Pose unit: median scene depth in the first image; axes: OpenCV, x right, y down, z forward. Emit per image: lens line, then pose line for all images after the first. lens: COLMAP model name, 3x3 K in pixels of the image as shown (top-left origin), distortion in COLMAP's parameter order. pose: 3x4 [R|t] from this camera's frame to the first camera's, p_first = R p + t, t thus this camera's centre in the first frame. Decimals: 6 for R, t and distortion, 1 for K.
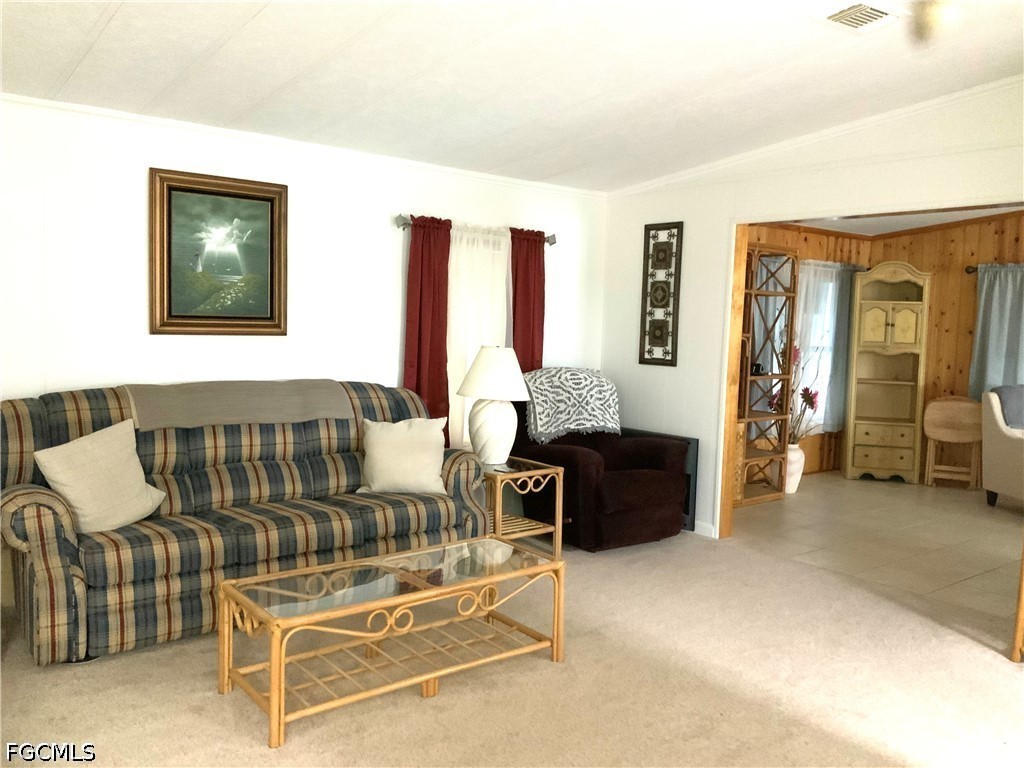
lens RADIAL K [[850.5, 0, 531.7], [0, 850.5, 392.1], [0, 0, 1]] dist [0.043489, -0.058570]
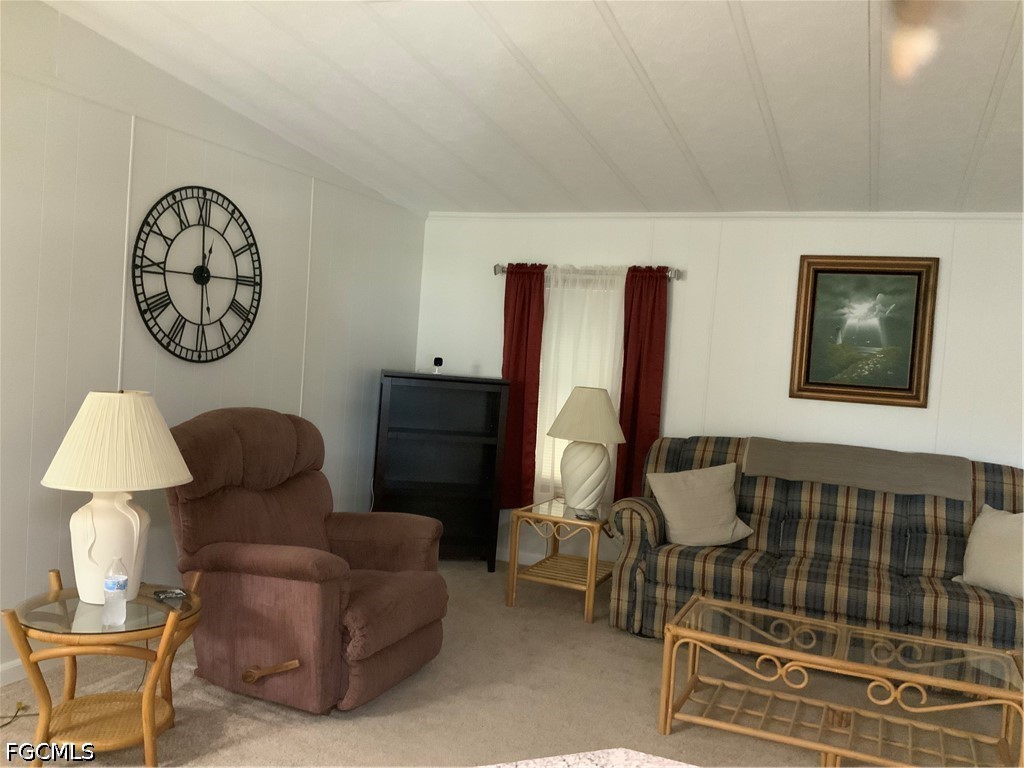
lens RADIAL K [[850.5, 0, 502.6], [0, 850.5, 381.6], [0, 0, 1]] dist [0.043489, -0.058570]
pose [[0.463005, 0.032643, -0.885755, 0.225921], [-0.134485, 0.990339, -0.033801, 0.001264], [0.876094, 0.134771, 0.462921, 0.071829]]
